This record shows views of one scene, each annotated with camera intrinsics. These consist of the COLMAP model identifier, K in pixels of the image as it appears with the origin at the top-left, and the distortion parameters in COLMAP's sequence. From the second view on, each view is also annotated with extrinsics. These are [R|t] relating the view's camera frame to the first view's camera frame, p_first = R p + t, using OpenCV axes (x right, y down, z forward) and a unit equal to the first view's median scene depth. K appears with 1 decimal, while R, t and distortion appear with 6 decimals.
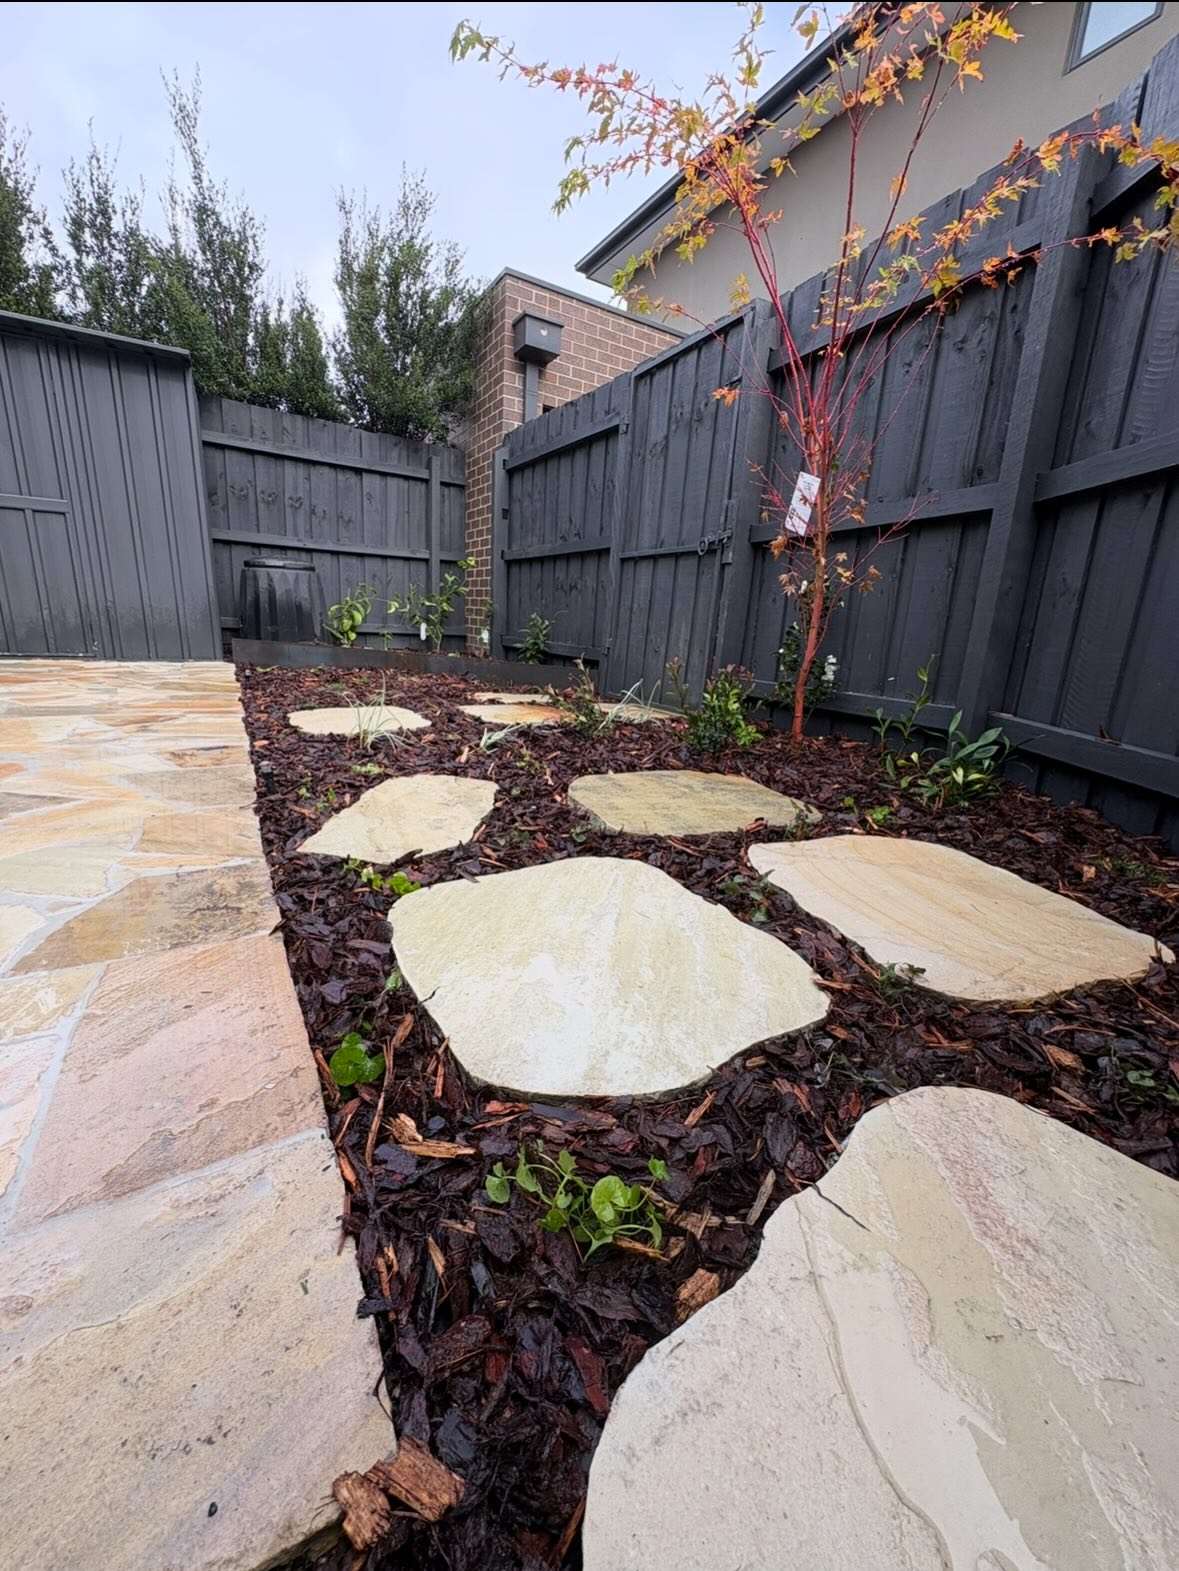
lens RADIAL K [[628.3, 0, 591.8], [0, 628.3, 786.8], [0, 0, 1]] dist [0.002892, 0.000267]
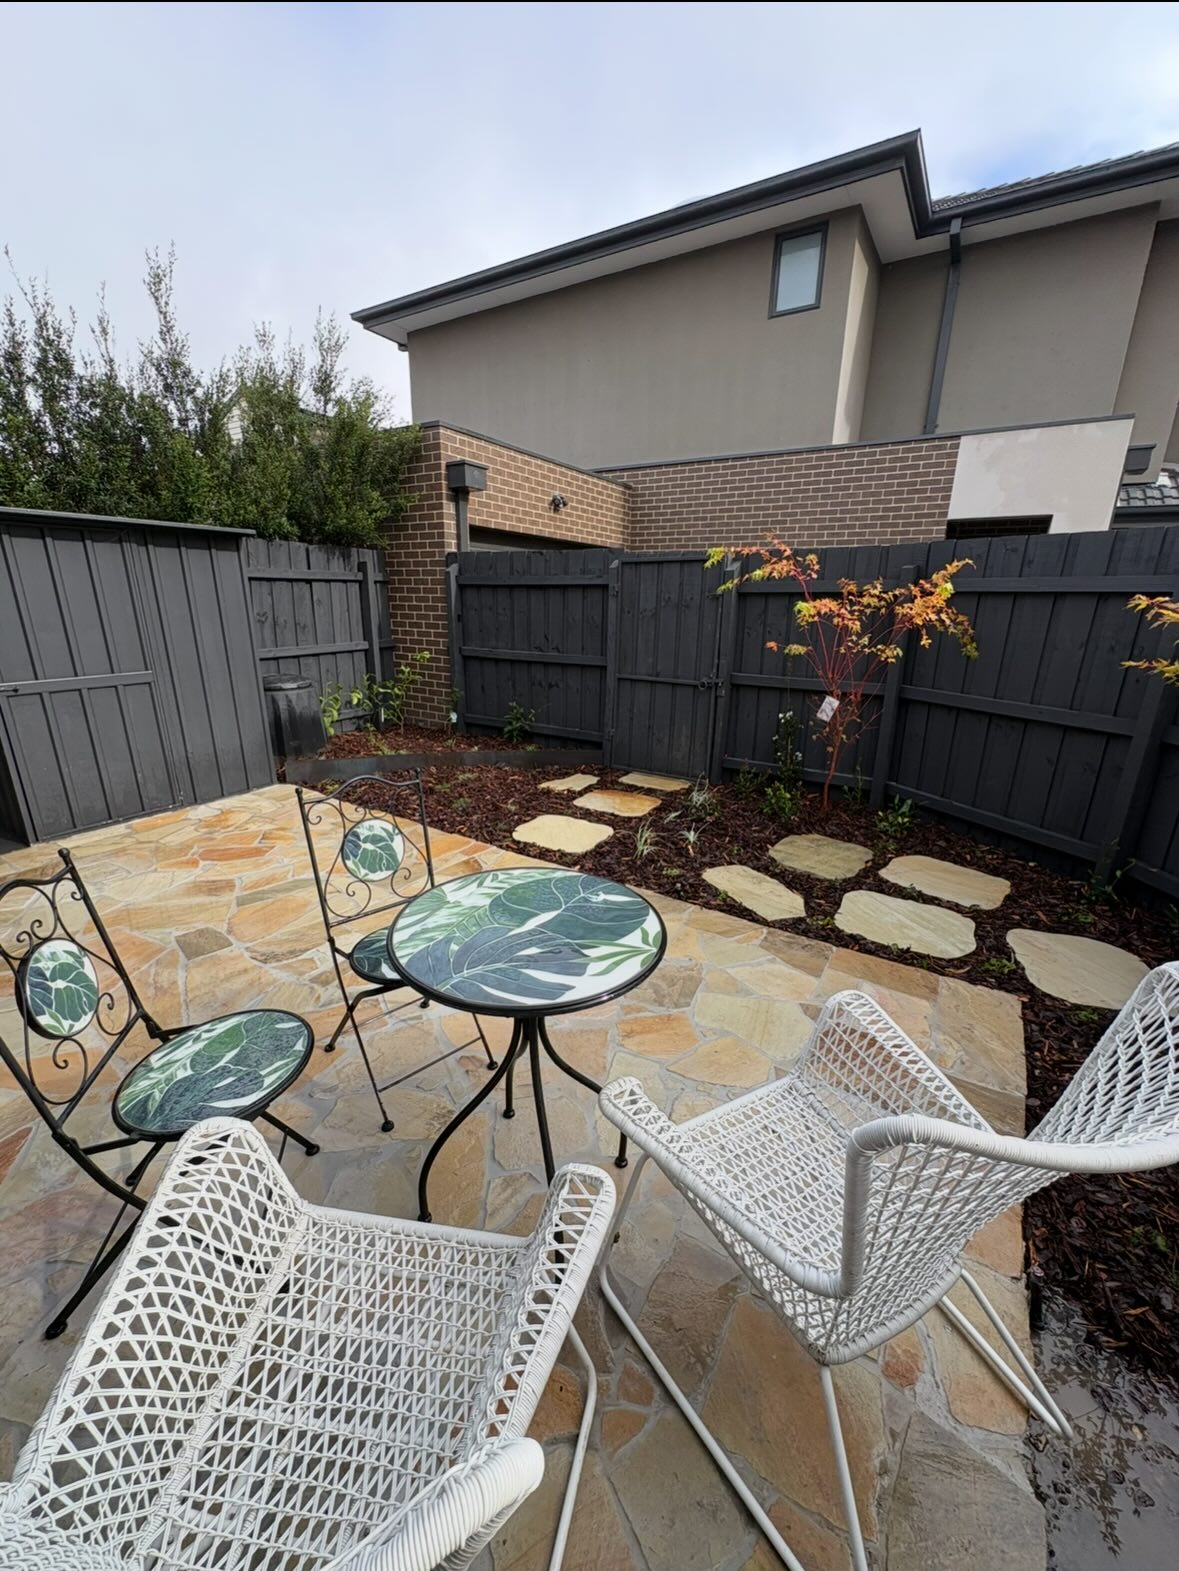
lens RADIAL K [[628.3, 0, 587.2], [0, 628.3, 791.9], [0, 0, 1]] dist [0.002892, 0.000267]
pose [[0.887615, -0.178813, 0.424460, -1.411403], [0.153049, 0.983704, 0.094357, -0.505835], [-0.434415, -0.018789, 0.900517, -0.625340]]
